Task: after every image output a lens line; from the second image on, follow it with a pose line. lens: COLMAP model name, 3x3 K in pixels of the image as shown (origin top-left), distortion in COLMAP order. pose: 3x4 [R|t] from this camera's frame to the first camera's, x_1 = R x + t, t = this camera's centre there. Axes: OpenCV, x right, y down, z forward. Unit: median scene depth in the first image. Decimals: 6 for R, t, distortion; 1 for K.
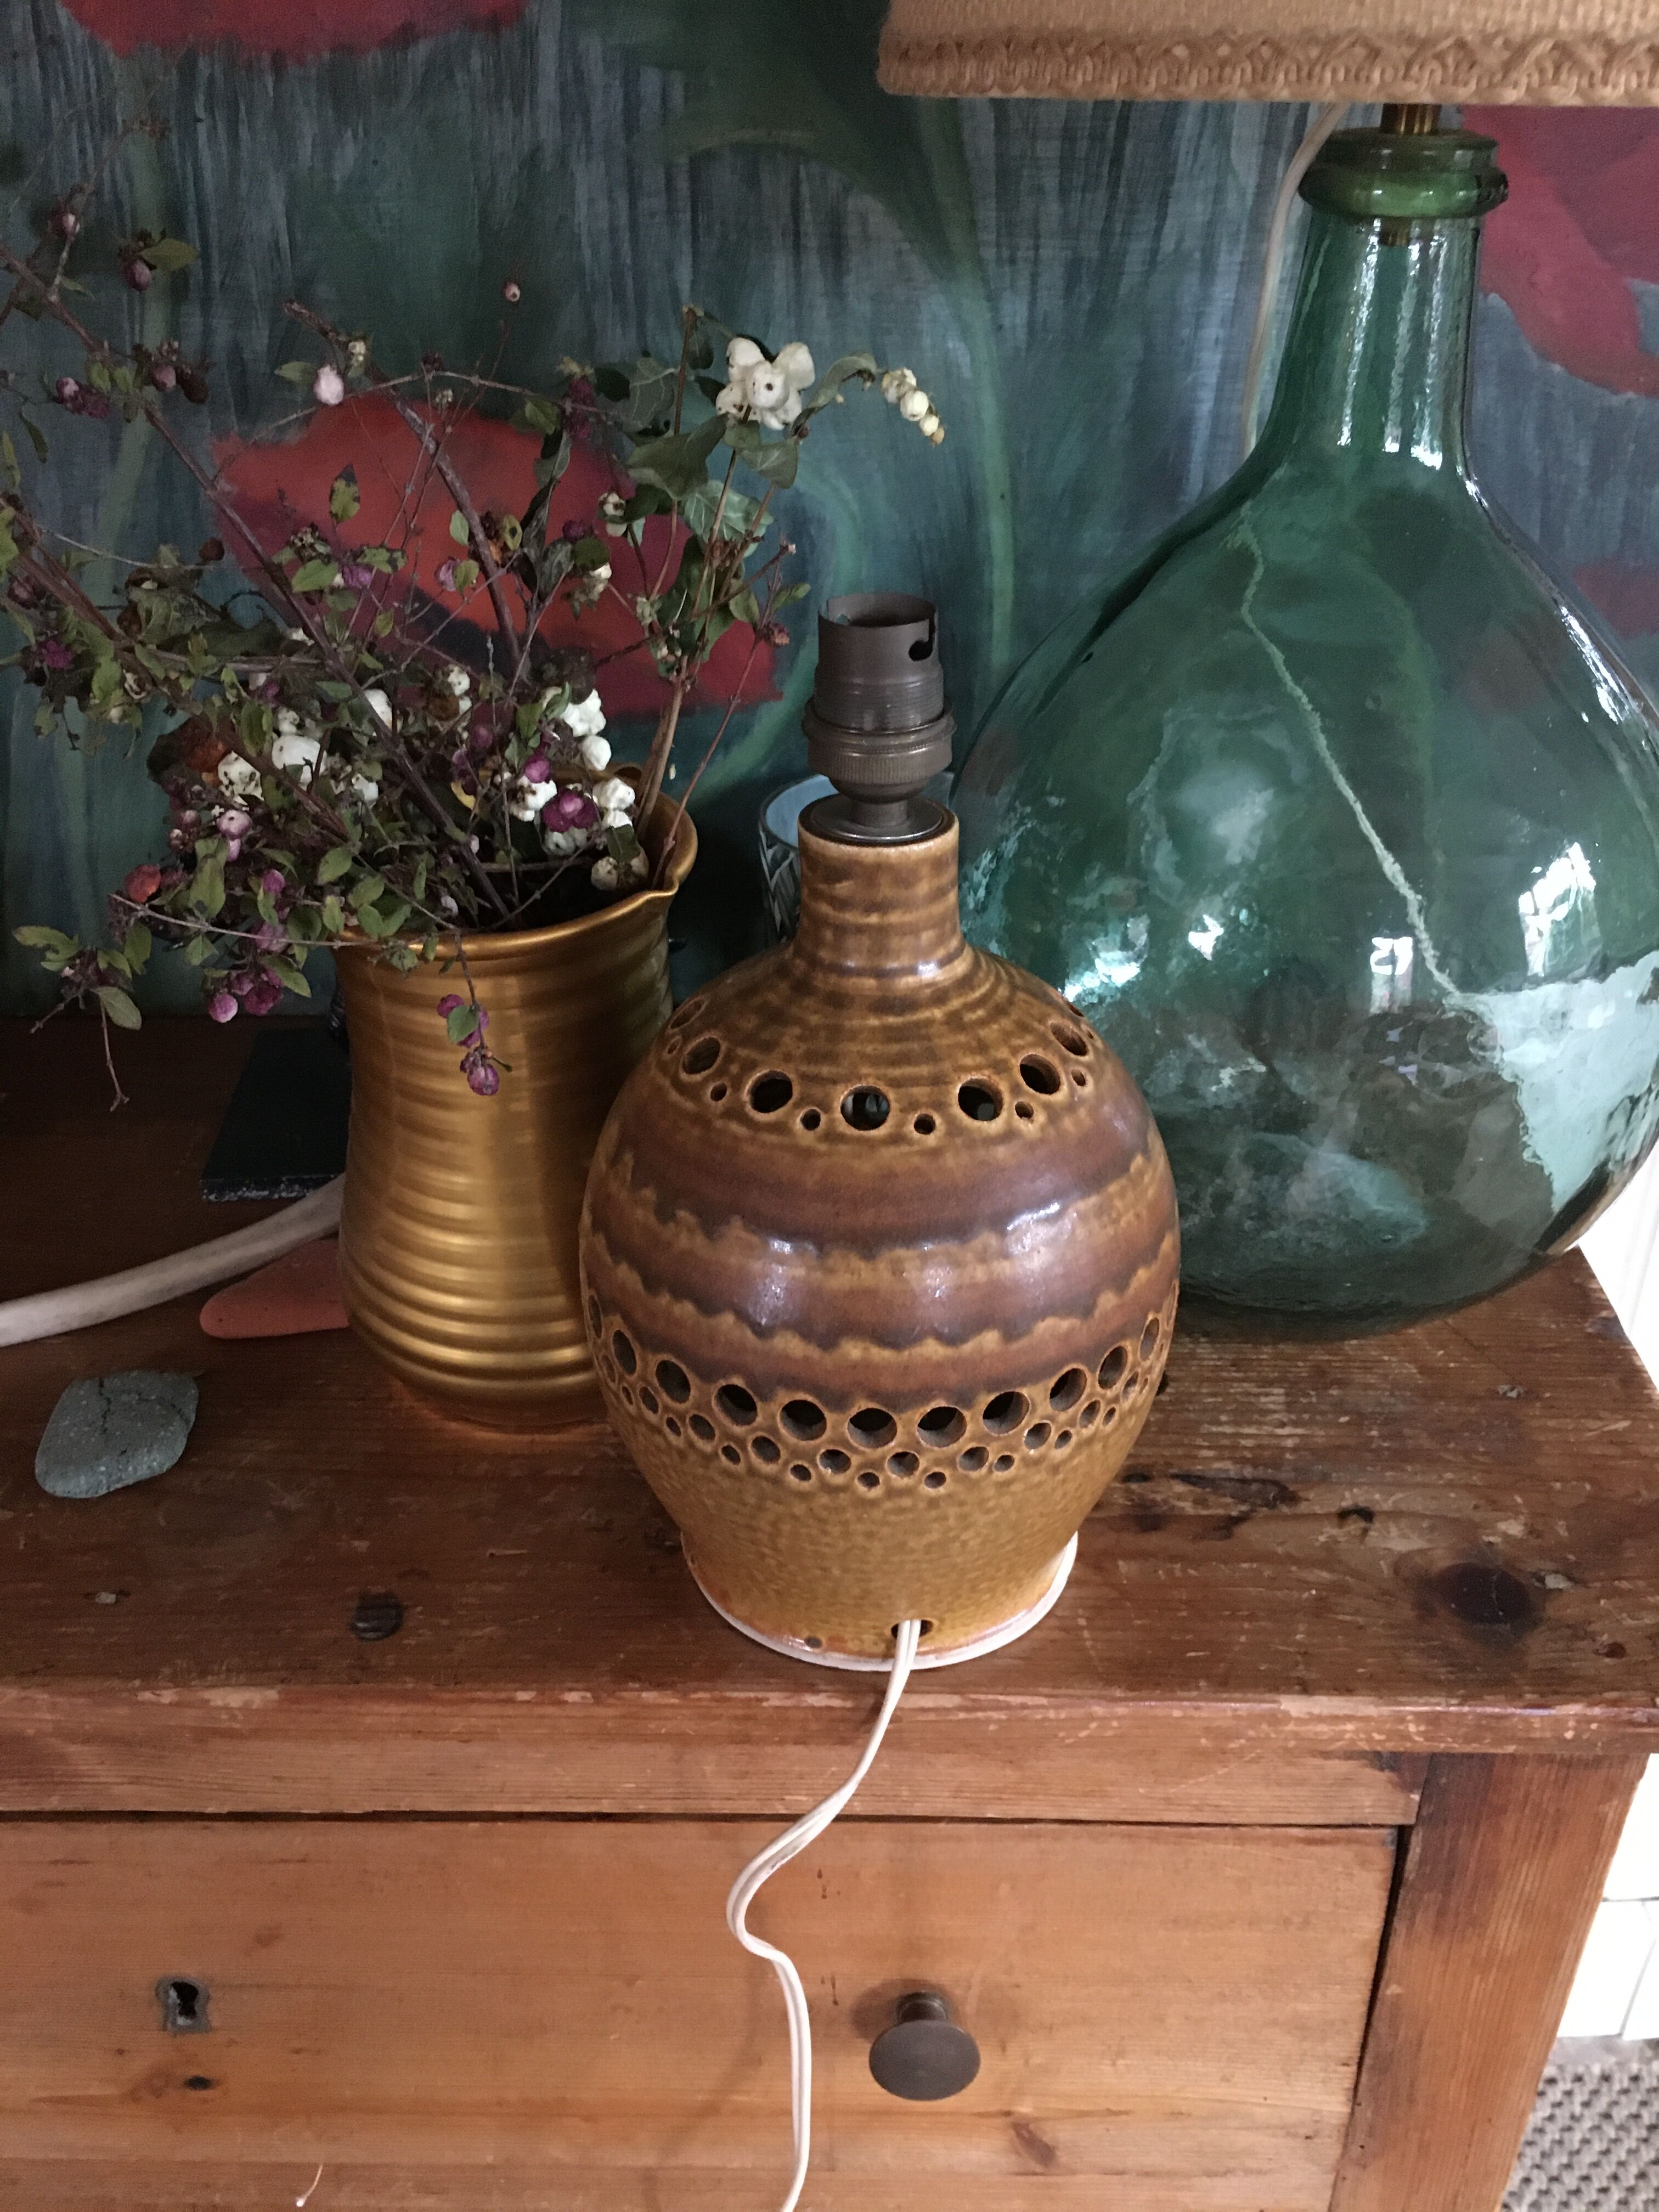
lens RADIAL K [[1958.1, 0, 829.5], [0, 1958.1, 1106.0], [0, 0, 1]] dist [0.073544, -0.137104]
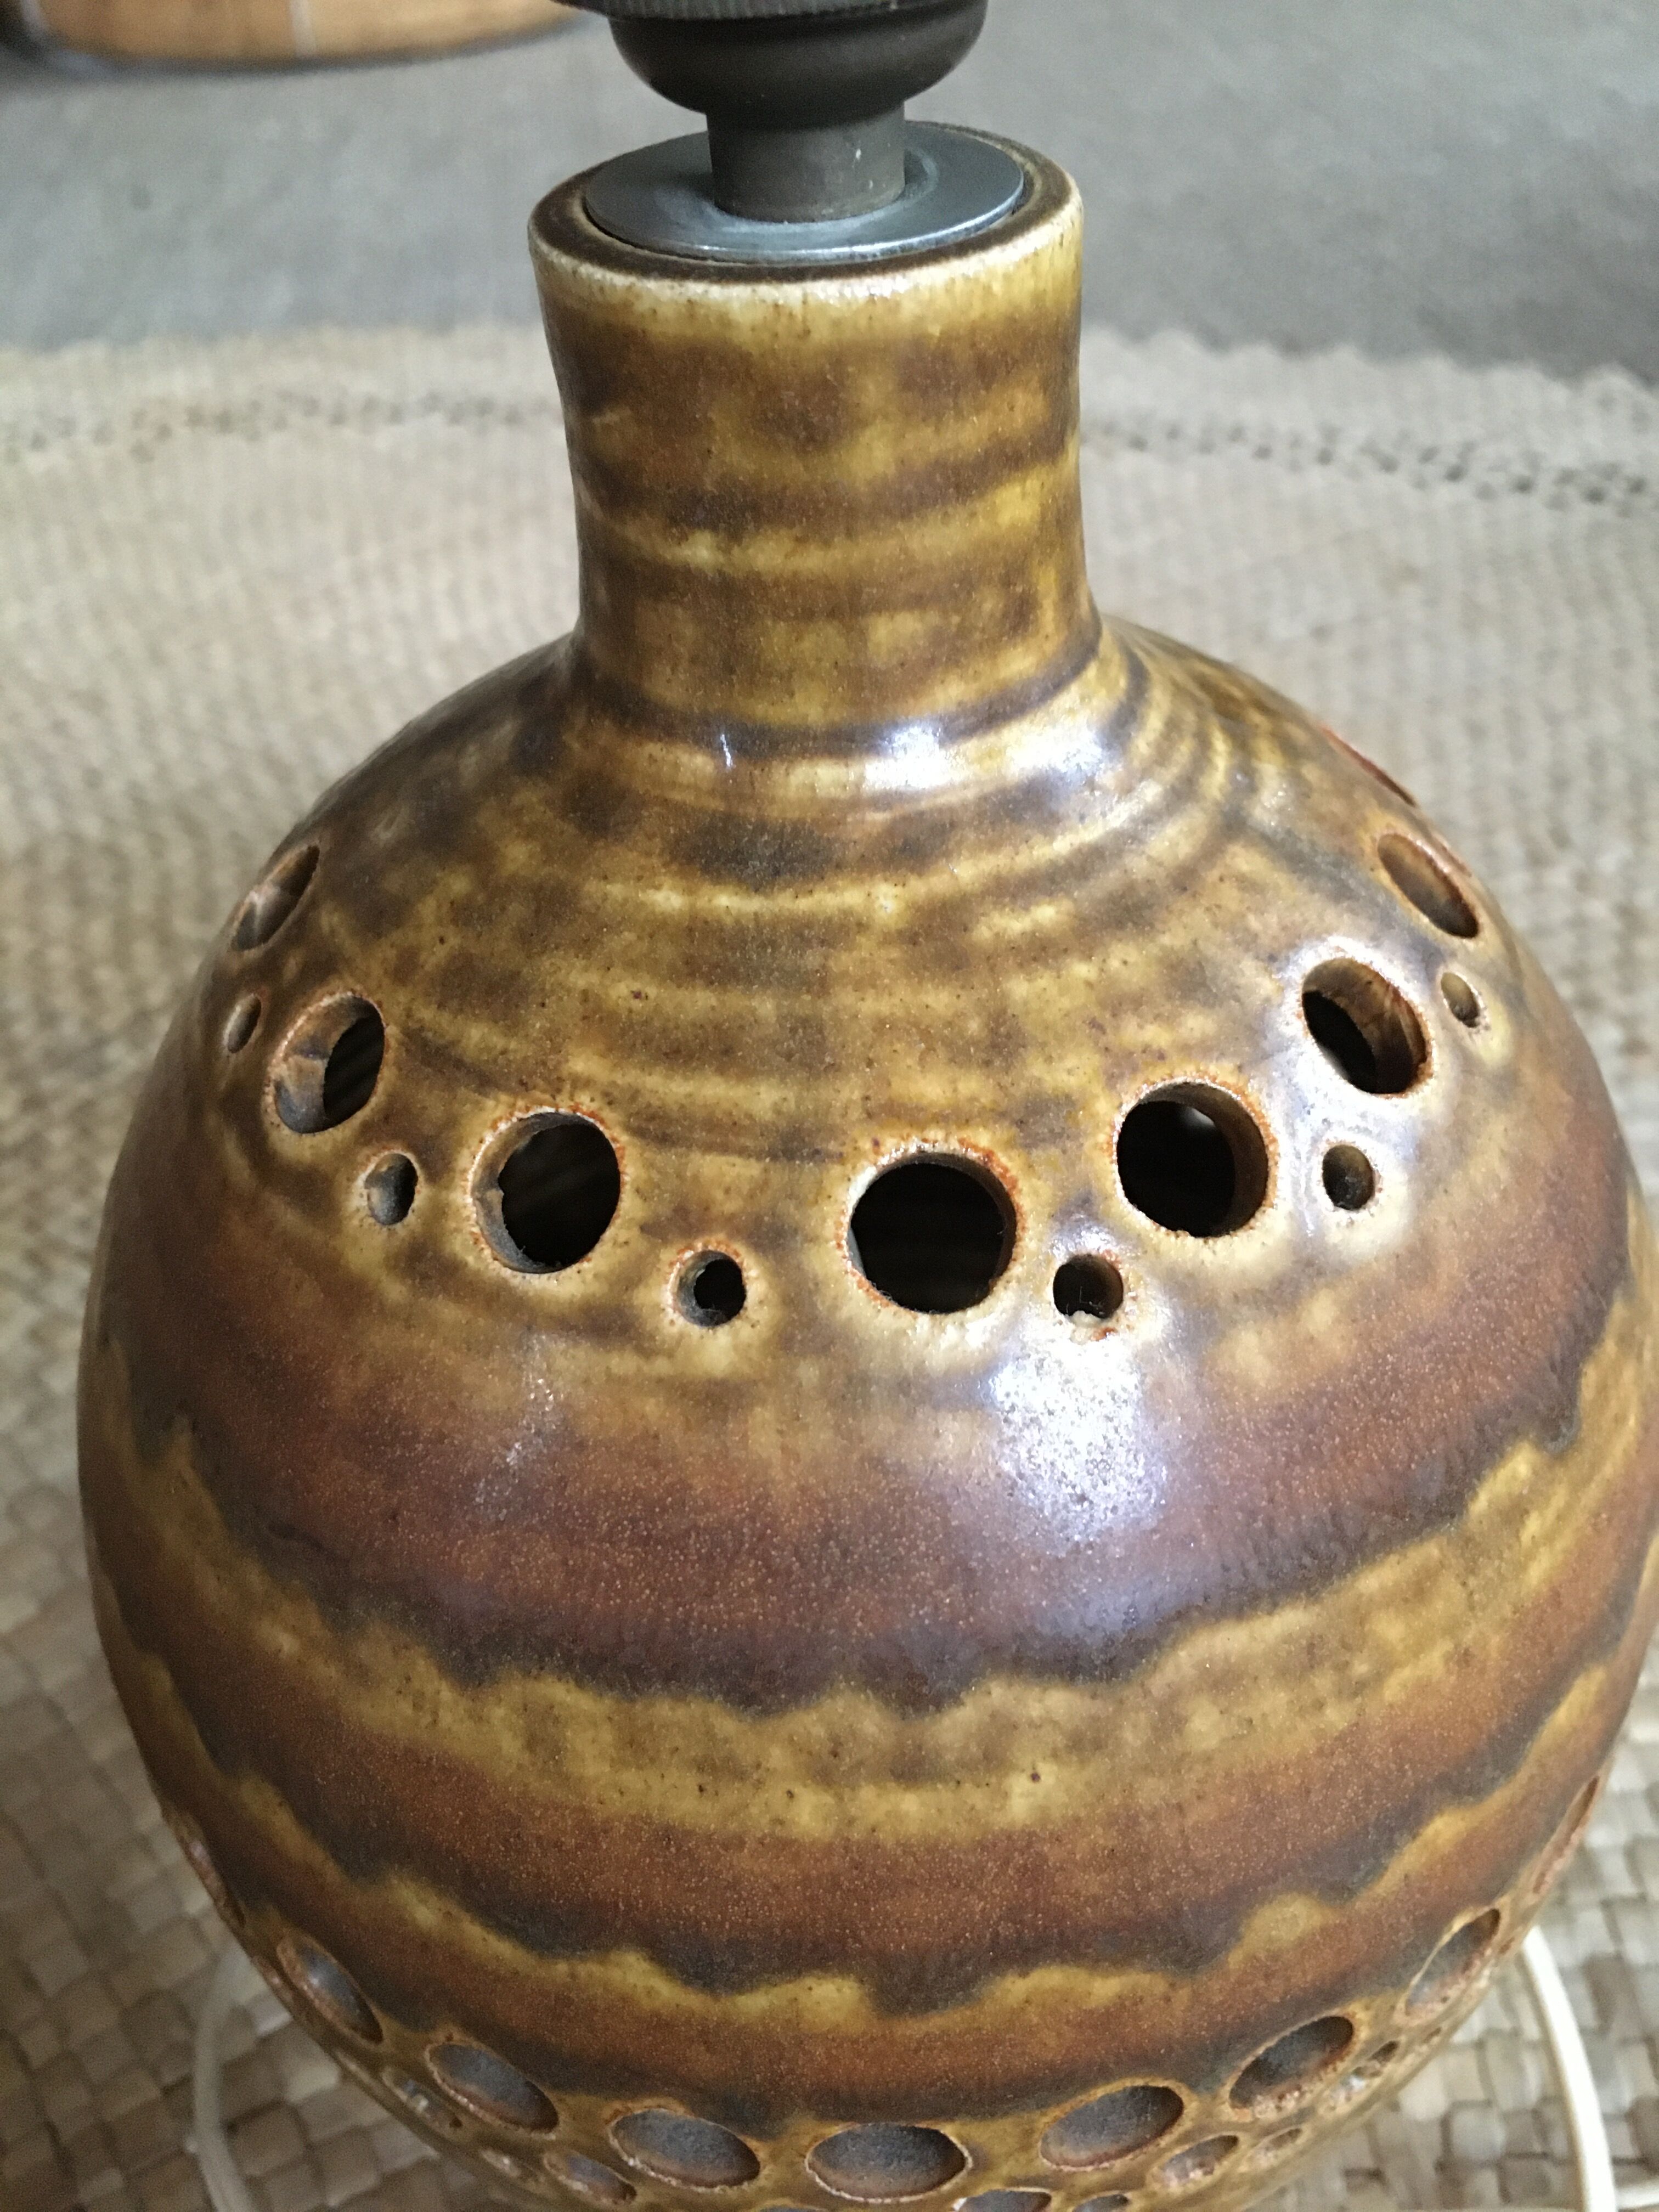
lens RADIAL K [[1958.1, 0, 829.5], [0, 1958.1, 1106.0], [0, 0, 1]] dist [0.073544, -0.137104]
pose [[0.935031, 0.192524, -0.297744, 0.144267], [-0.130596, 0.967708, 0.215606, -0.081329], [0.329639, -0.162714, 0.929980, 0.720680]]
